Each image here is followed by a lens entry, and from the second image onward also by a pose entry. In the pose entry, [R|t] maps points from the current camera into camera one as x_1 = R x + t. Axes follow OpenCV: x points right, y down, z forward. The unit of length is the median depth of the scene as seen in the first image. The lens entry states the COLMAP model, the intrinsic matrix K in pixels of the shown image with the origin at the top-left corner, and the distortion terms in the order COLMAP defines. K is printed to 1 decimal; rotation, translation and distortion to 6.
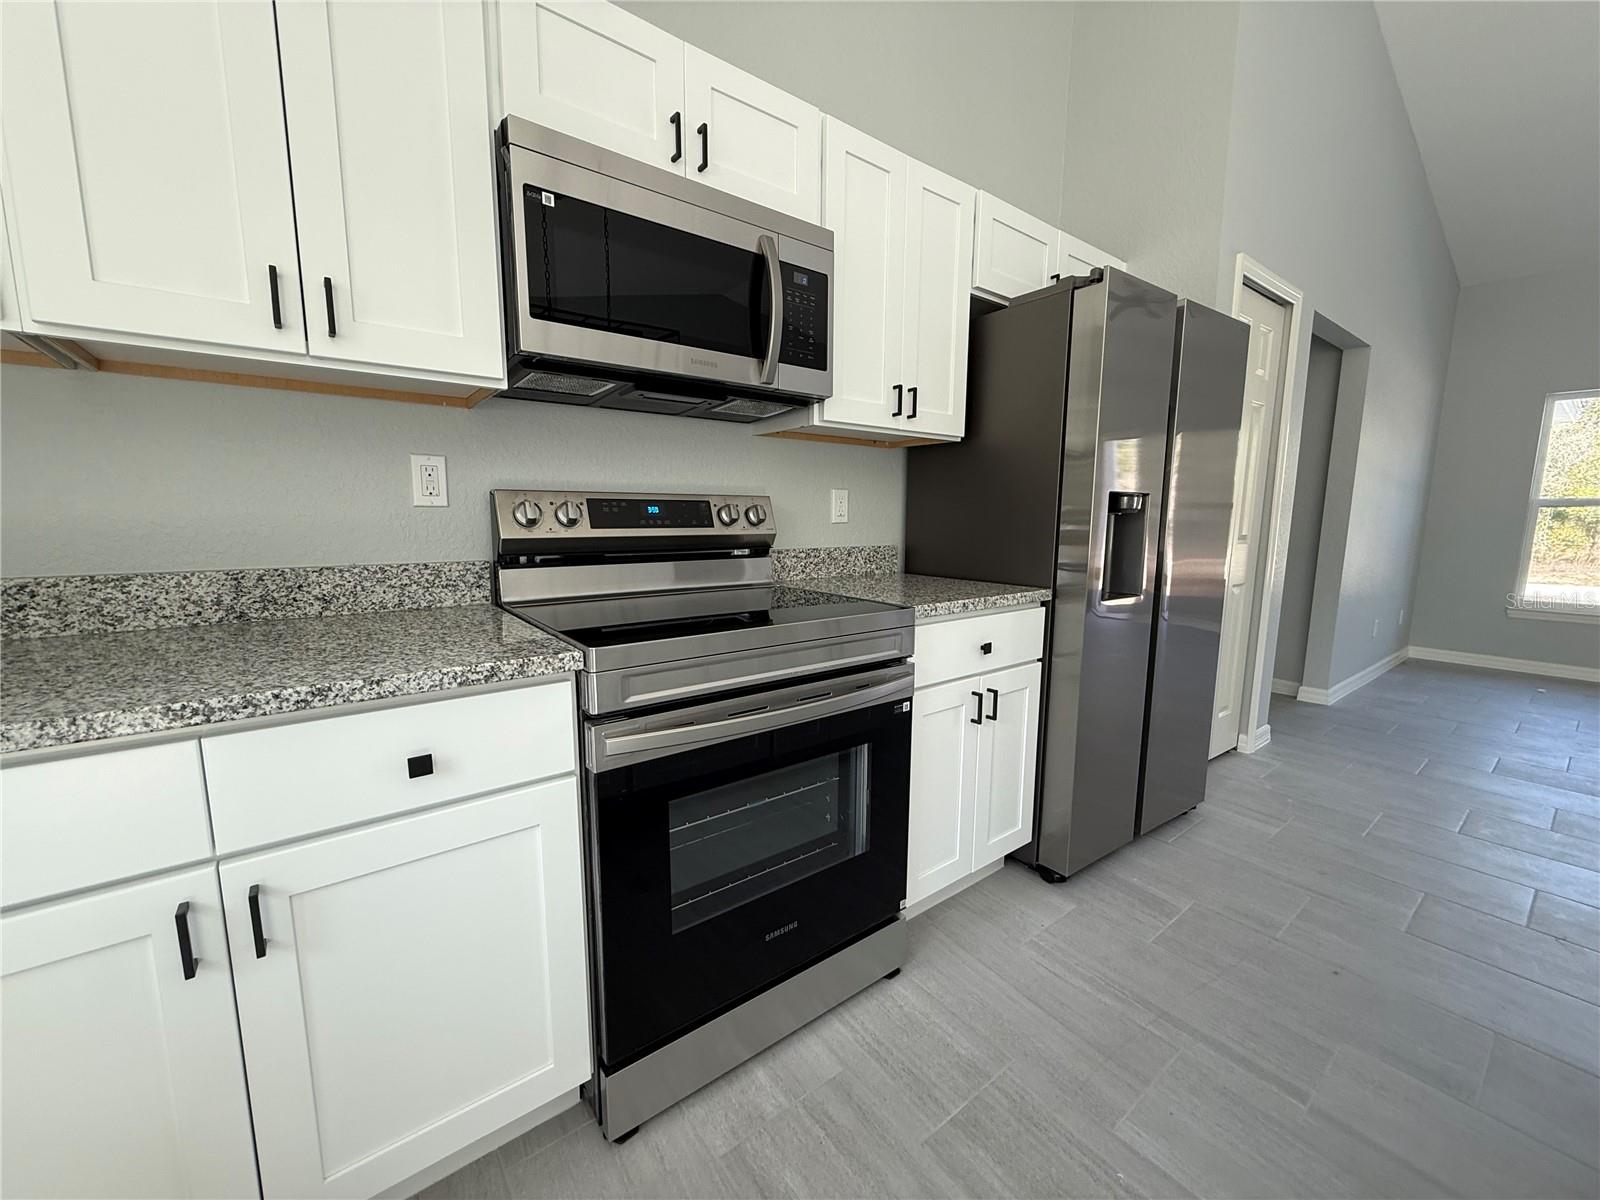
lens RADIAL K [[633.7, 0, 800.0], [0, 633.7, 600.0], [0, 0, 1]] dist [0.000371, 0.000020]
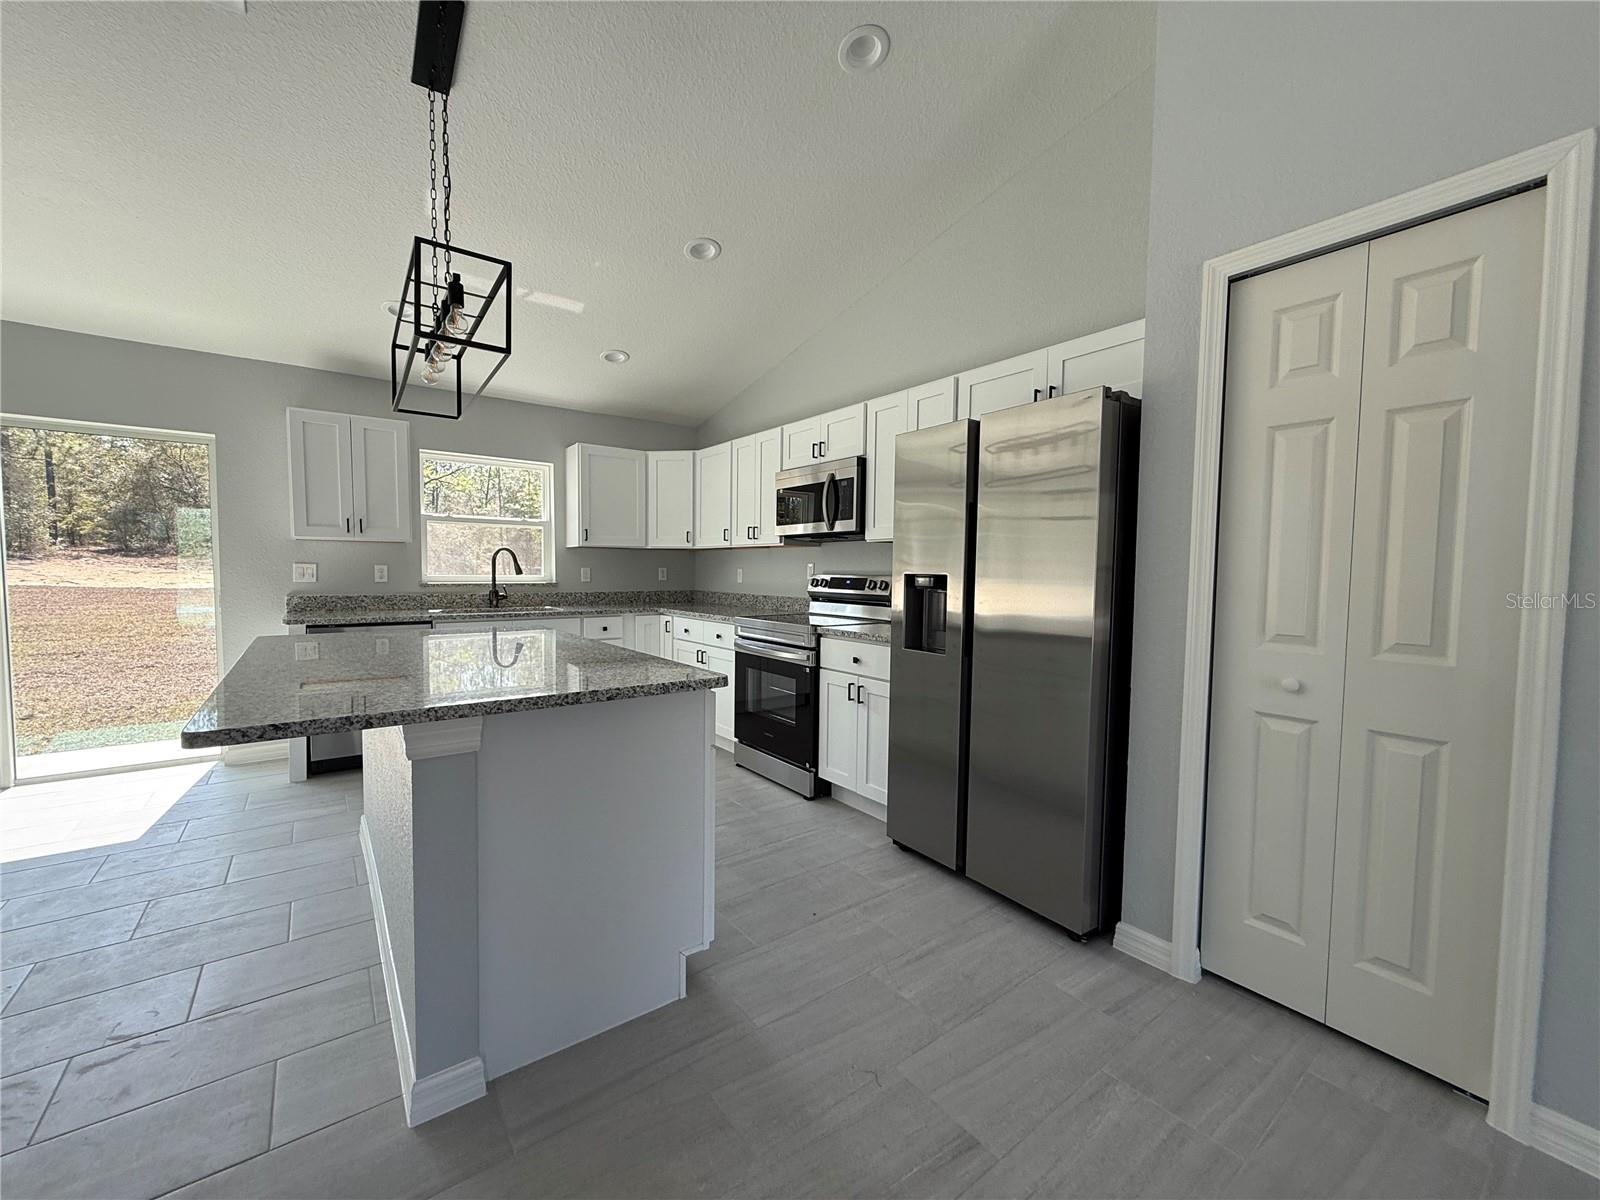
lens RADIAL K [[633.7, 0, 800.0], [0, 633.7, 600.0], [0, 0, 1]] dist [0.000371, 0.000020]
pose [[-0.011849, 0.043205, -0.998996, 2.187337], [-0.141714, 0.988909, 0.044450, -0.159182], [0.989837, 0.142099, -0.005595, 0.861684]]
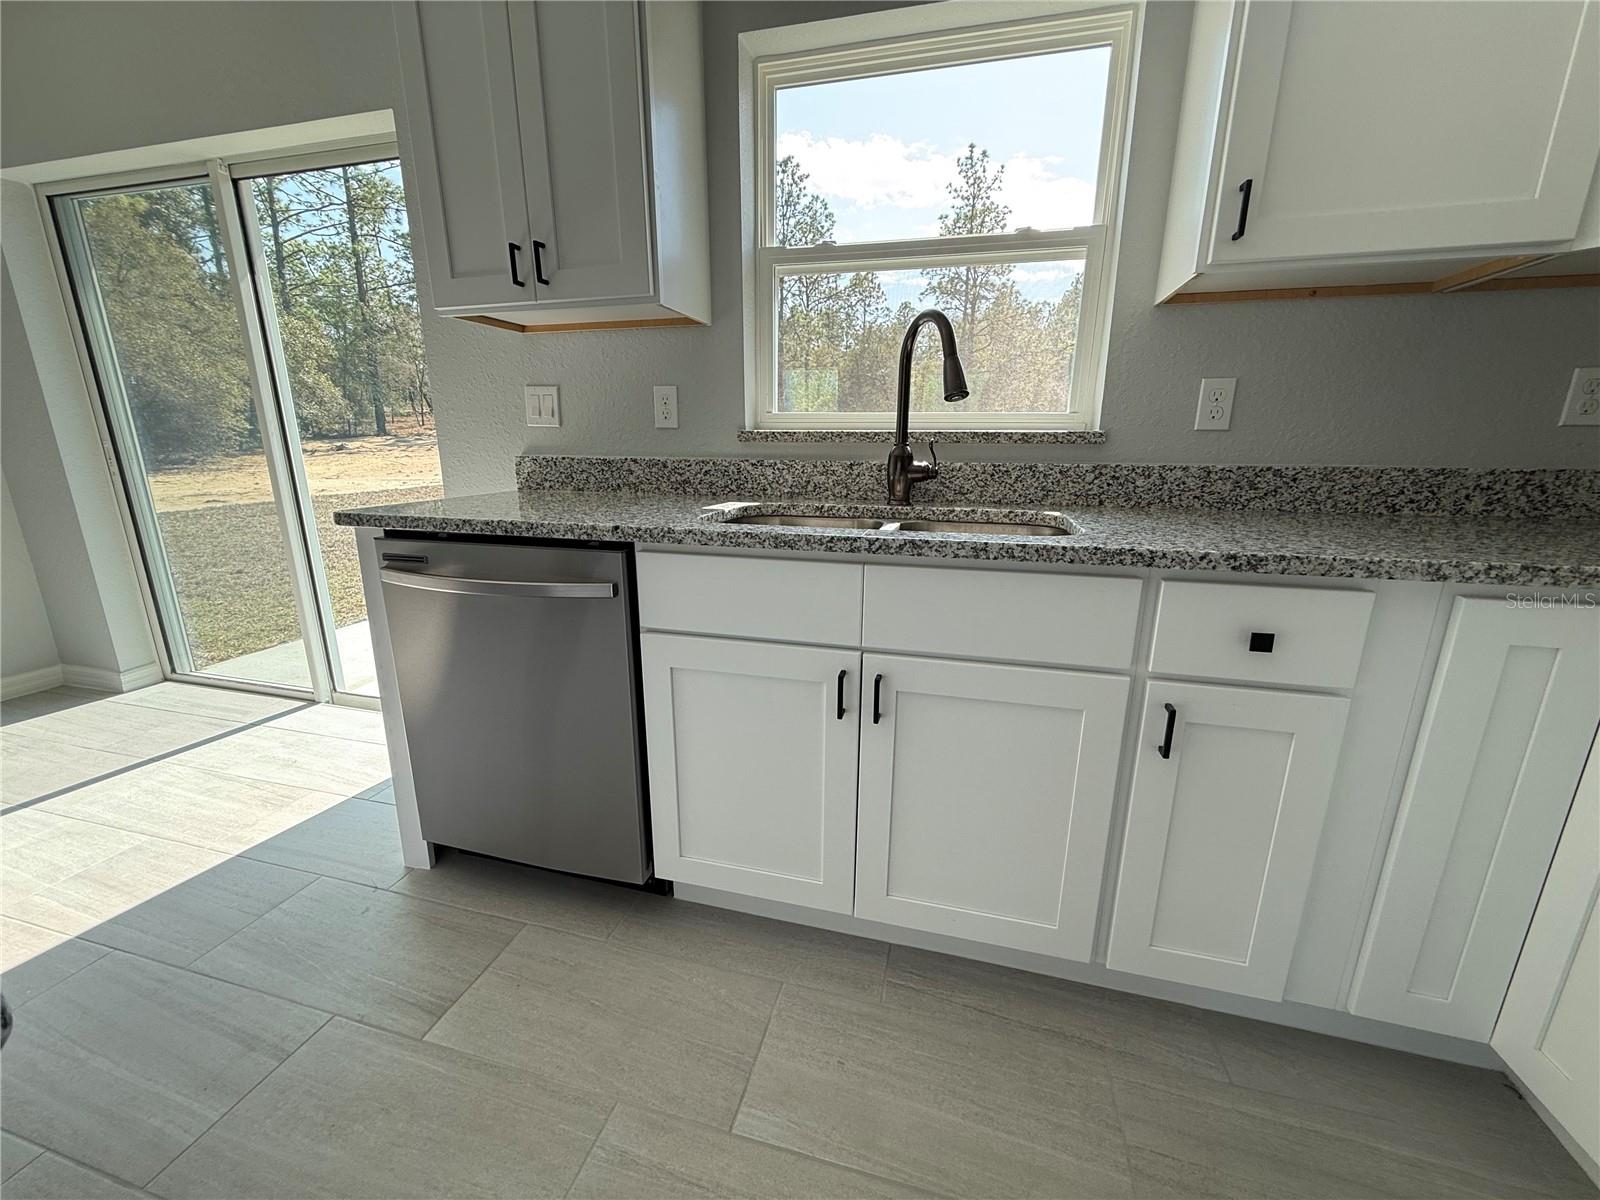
lens RADIAL K [[633.7, 0, 800.0], [0, 633.7, 600.0], [0, 0, 1]] dist [0.000371, 0.000020]
pose [[-0.796084, 0.146761, -0.587121, 0.937081], [-0.086105, 0.932812, 0.349924, -0.062877], [0.599029, 0.329124, -0.729960, 0.449827]]
